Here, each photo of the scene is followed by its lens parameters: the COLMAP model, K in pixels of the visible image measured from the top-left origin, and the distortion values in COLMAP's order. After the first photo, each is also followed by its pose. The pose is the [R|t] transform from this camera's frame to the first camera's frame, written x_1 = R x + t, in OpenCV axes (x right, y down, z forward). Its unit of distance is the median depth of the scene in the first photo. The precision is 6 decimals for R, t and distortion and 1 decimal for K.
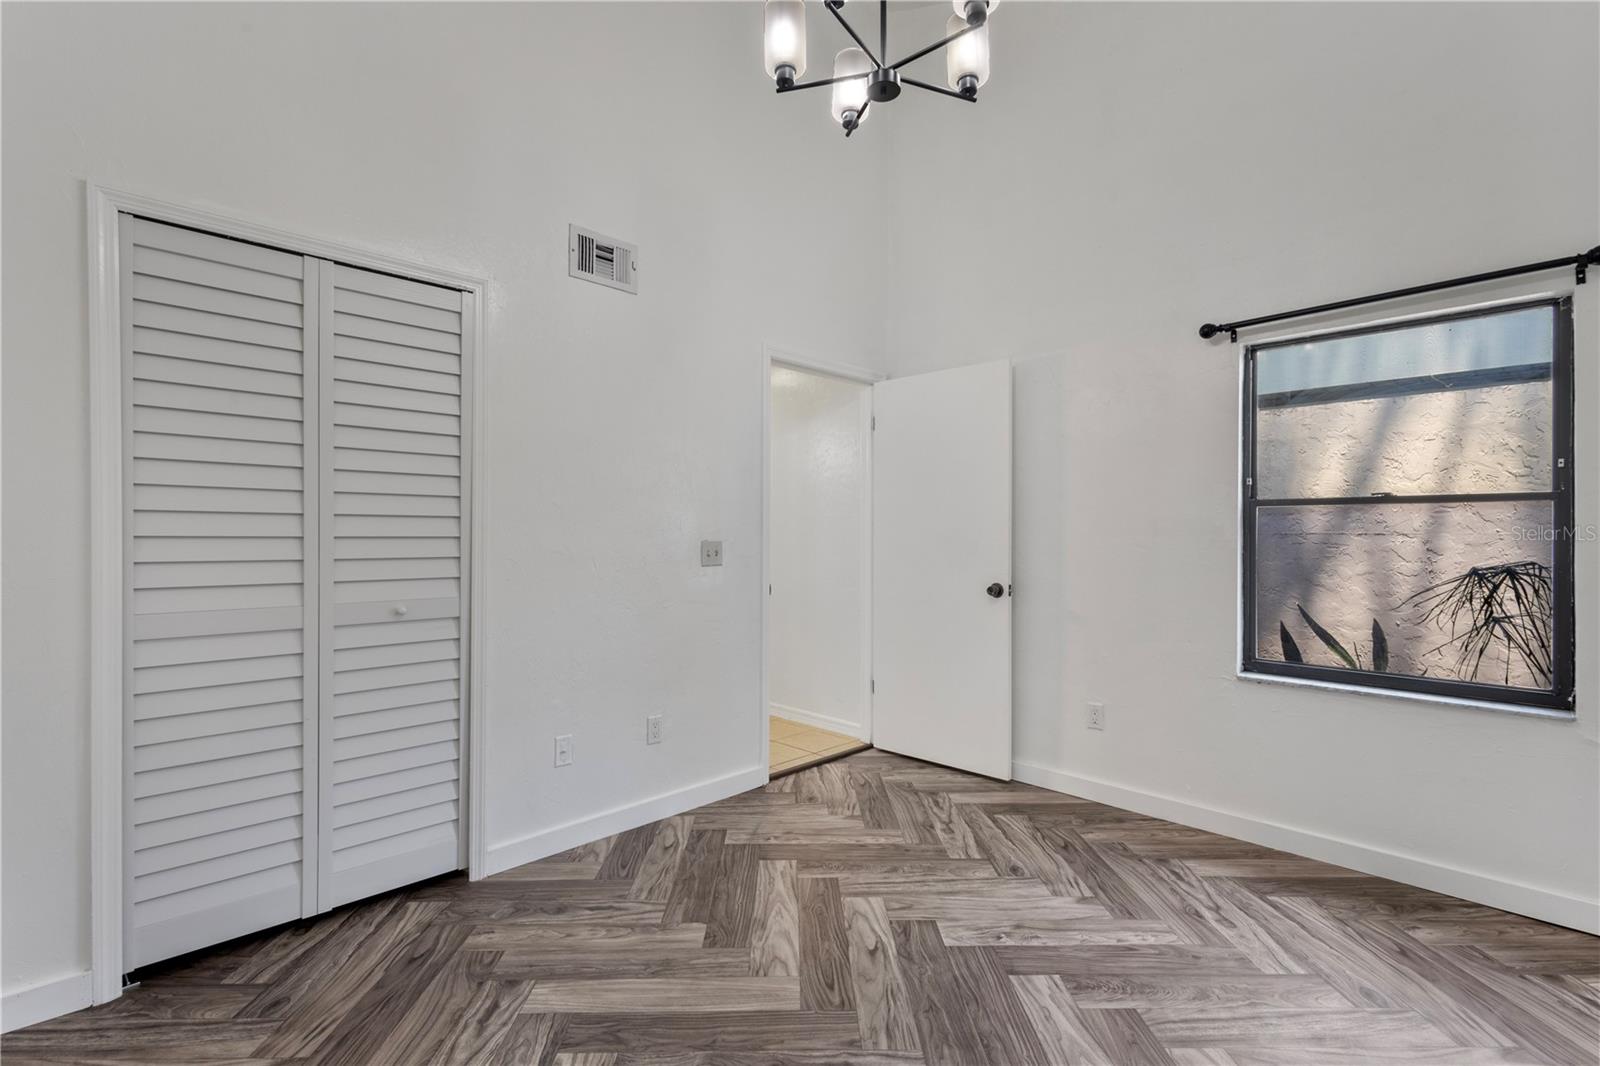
lens RADIAL K [[729.2, 0, 800.0], [0, 729.2, 533.0], [0, 0, 1]] dist [0.007152, -0.000086]
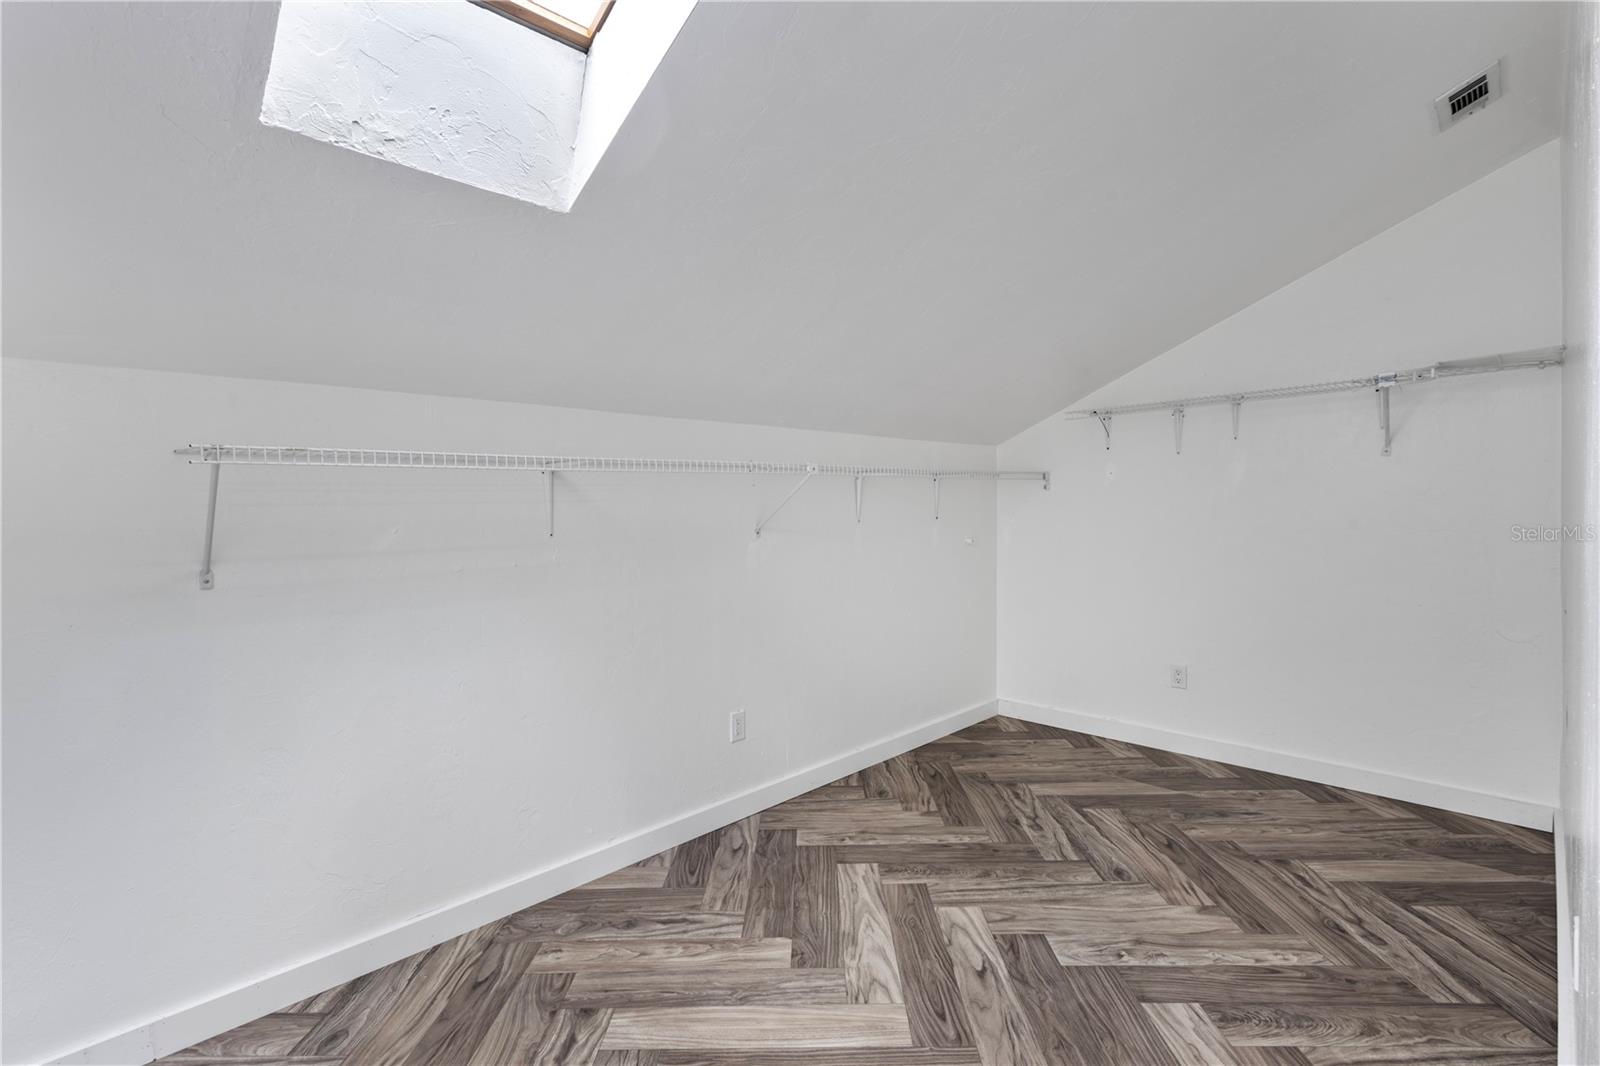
lens RADIAL K [[732.7, 0, 802.5], [0, 732.7, 496.8], [0, 0, 1]] dist [0.002556, 0.010253]
pose [[0.999517, -0.019097, -0.024536, -0.086410], [0.018690, 0.999686, -0.016716, -0.001964], [0.024847, 0.016249, 0.999559, 0.080012]]
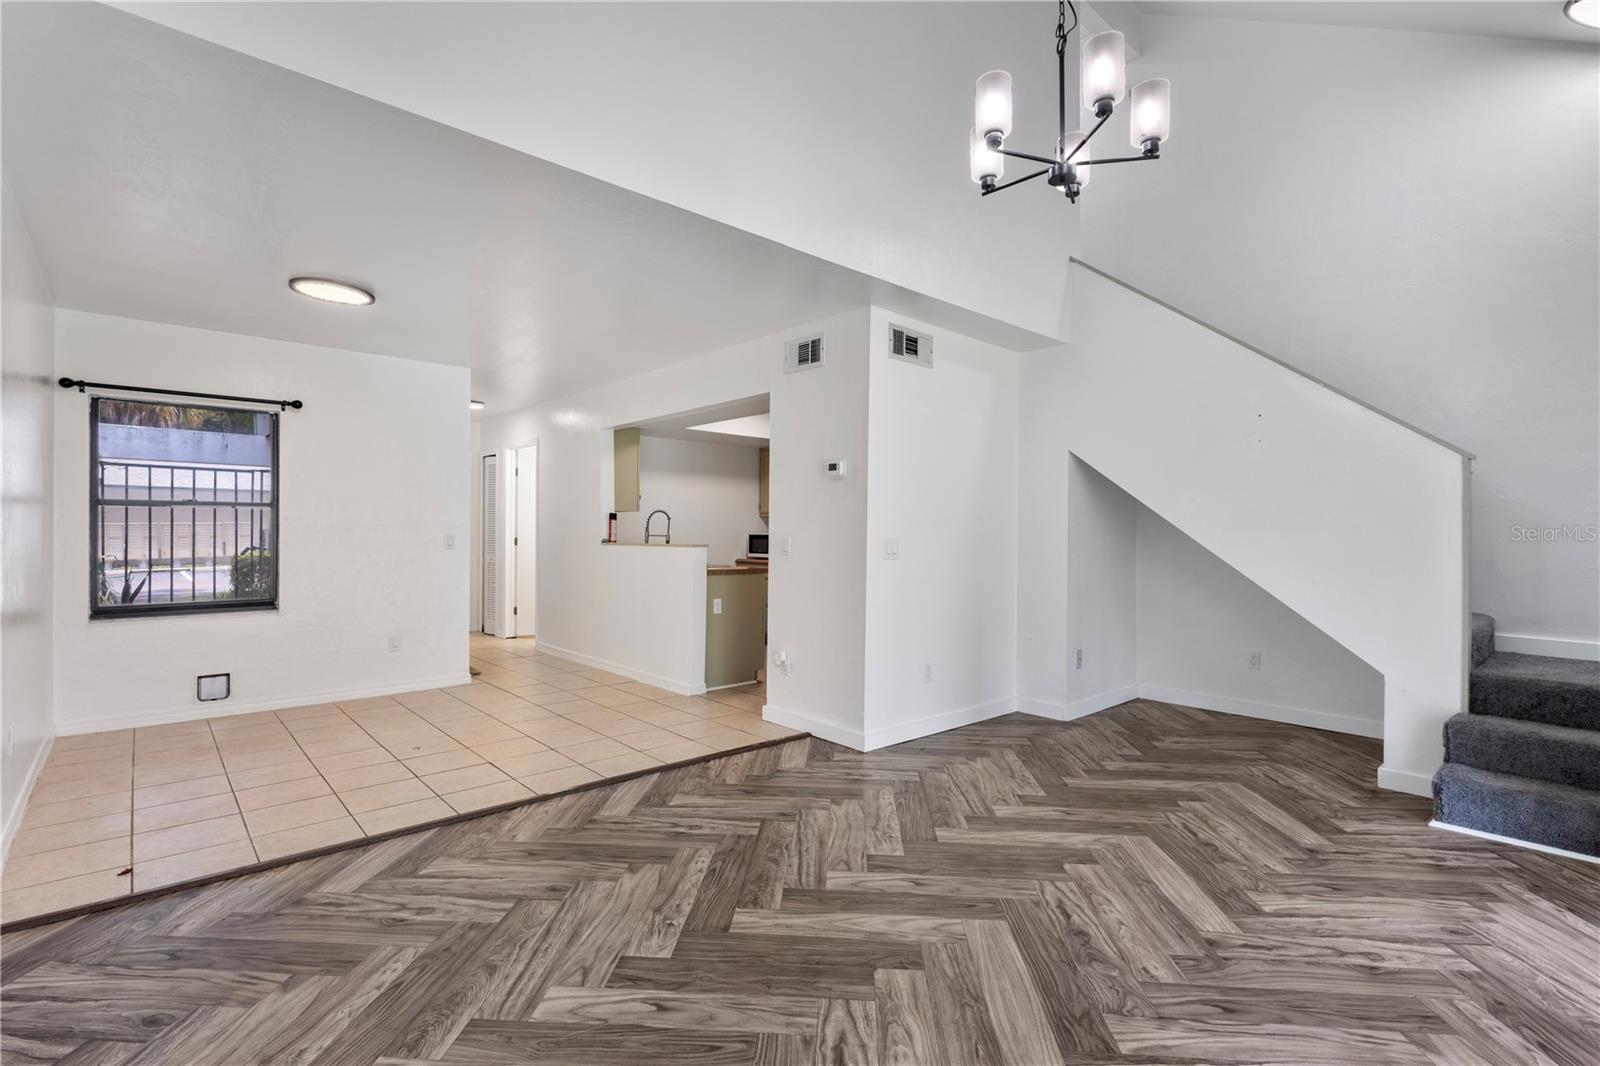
lens RADIAL K [[740.5, 0, 804.0], [0, 740.5, 505.0], [0, 0, 1]] dist [0.018671, -0.006305]
pose [[0.073283, 0.029923, 0.996862, -0.787572], [-0.010802, 0.999515, -0.029209, -0.002382], [-0.997253, -0.008628, 0.073571, 0.764721]]
